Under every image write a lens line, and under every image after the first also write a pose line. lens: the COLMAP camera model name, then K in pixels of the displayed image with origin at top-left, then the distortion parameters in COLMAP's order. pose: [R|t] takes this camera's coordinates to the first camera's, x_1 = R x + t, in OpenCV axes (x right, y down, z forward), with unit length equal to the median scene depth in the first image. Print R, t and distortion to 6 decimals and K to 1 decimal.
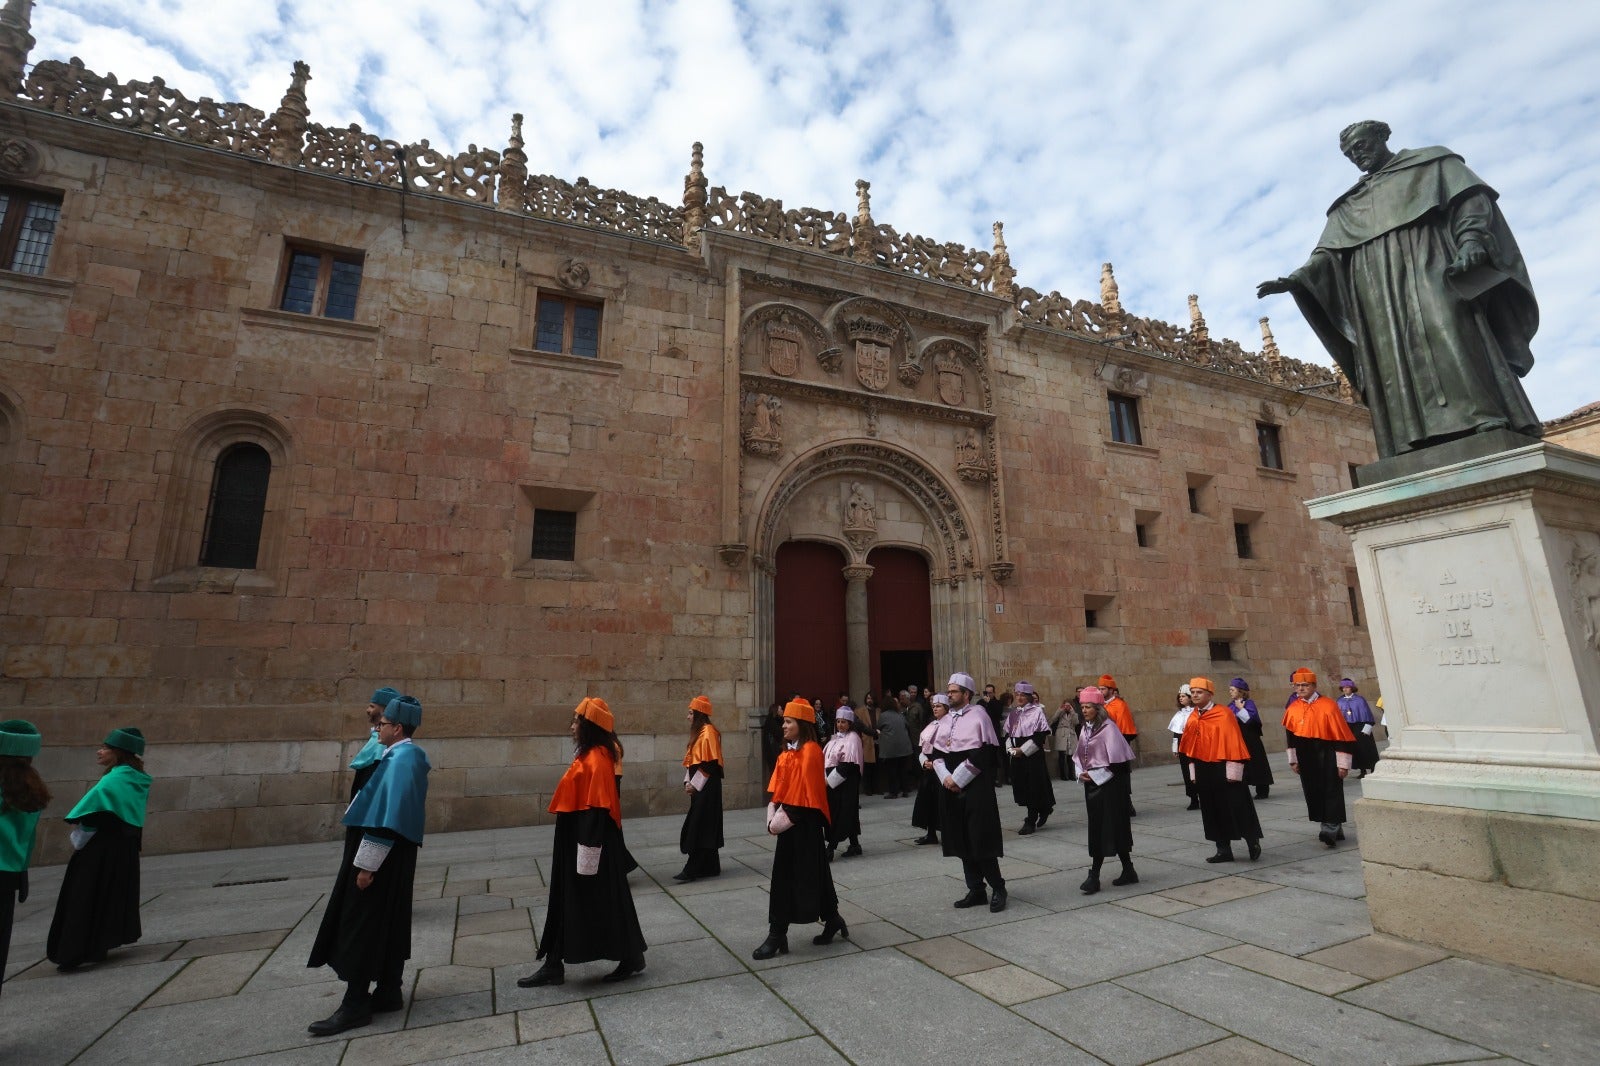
lens RADIAL K [[726.8, 0, 800.0], [0, 726.8, 533.0], [0, 0, 1]] dist [-0.070783, 0.026957]
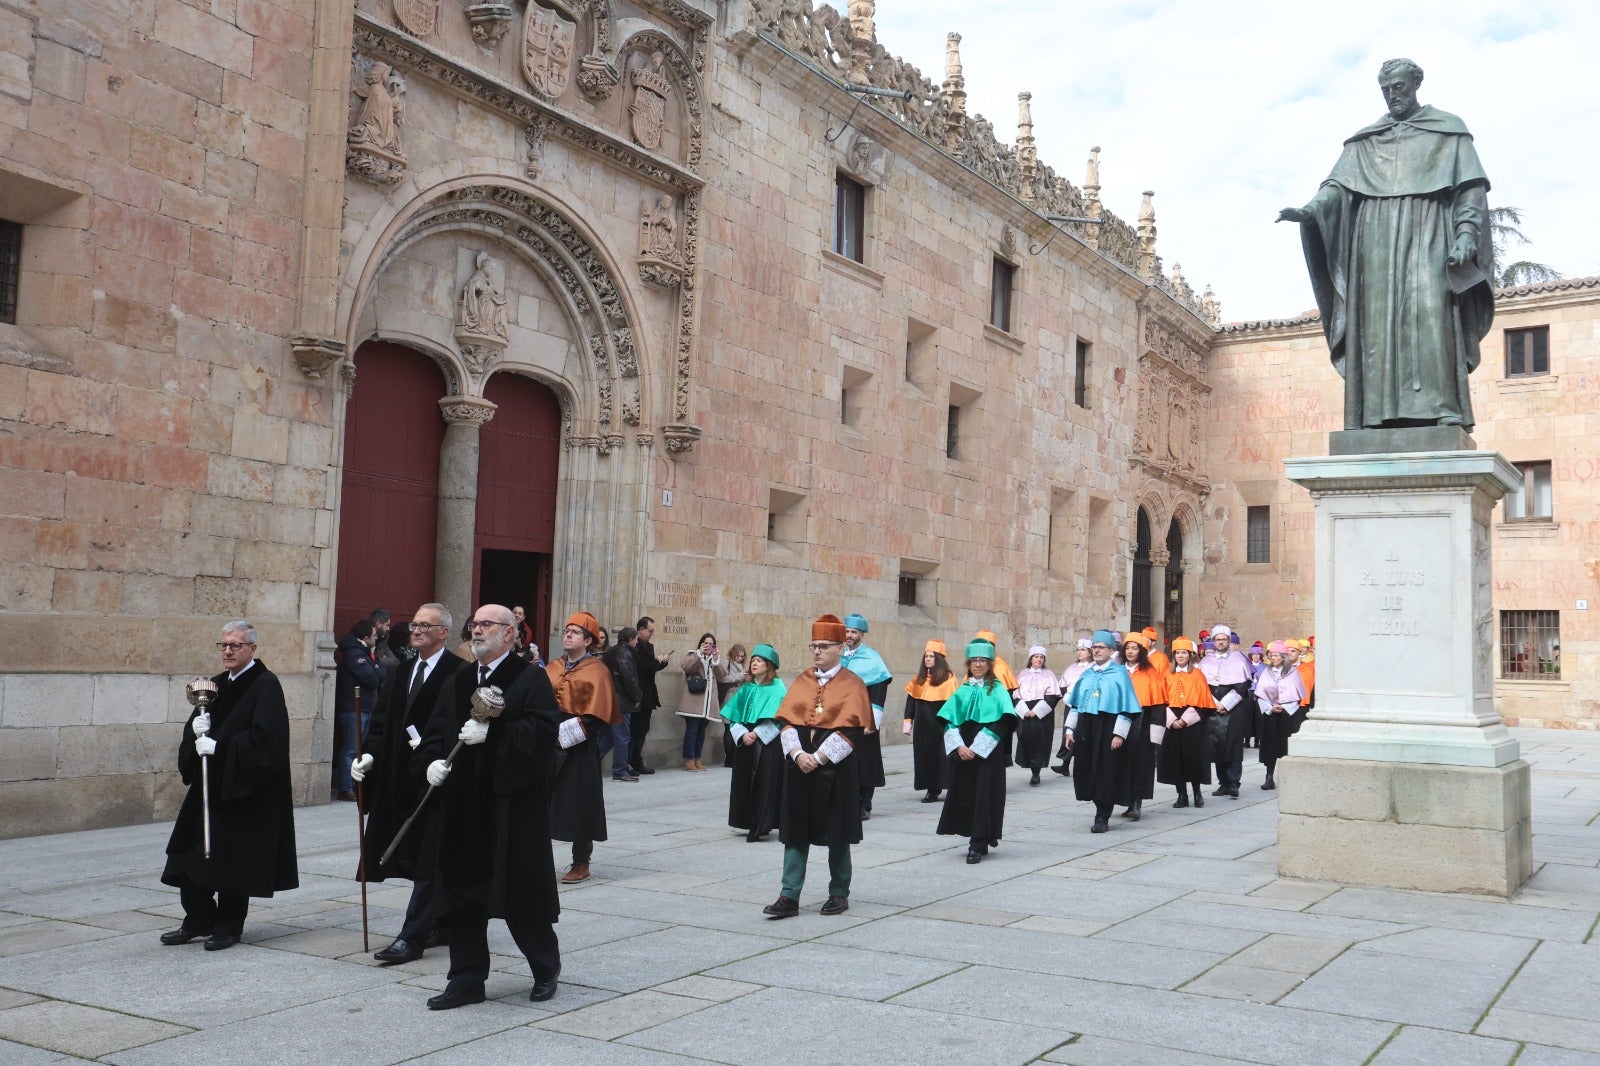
lens RADIAL K [[1488.9, 0, 800.0], [0, 1488.9, 533.0], [0, 0, 1]] dist [-0.010267, 0.118488]
pose [[0.824688, 0.088319, 0.558650, -0.395513], [-0.171877, 0.980154, 0.098772, -0.013754], [-0.538840, -0.177475, 0.823501, -0.138709]]
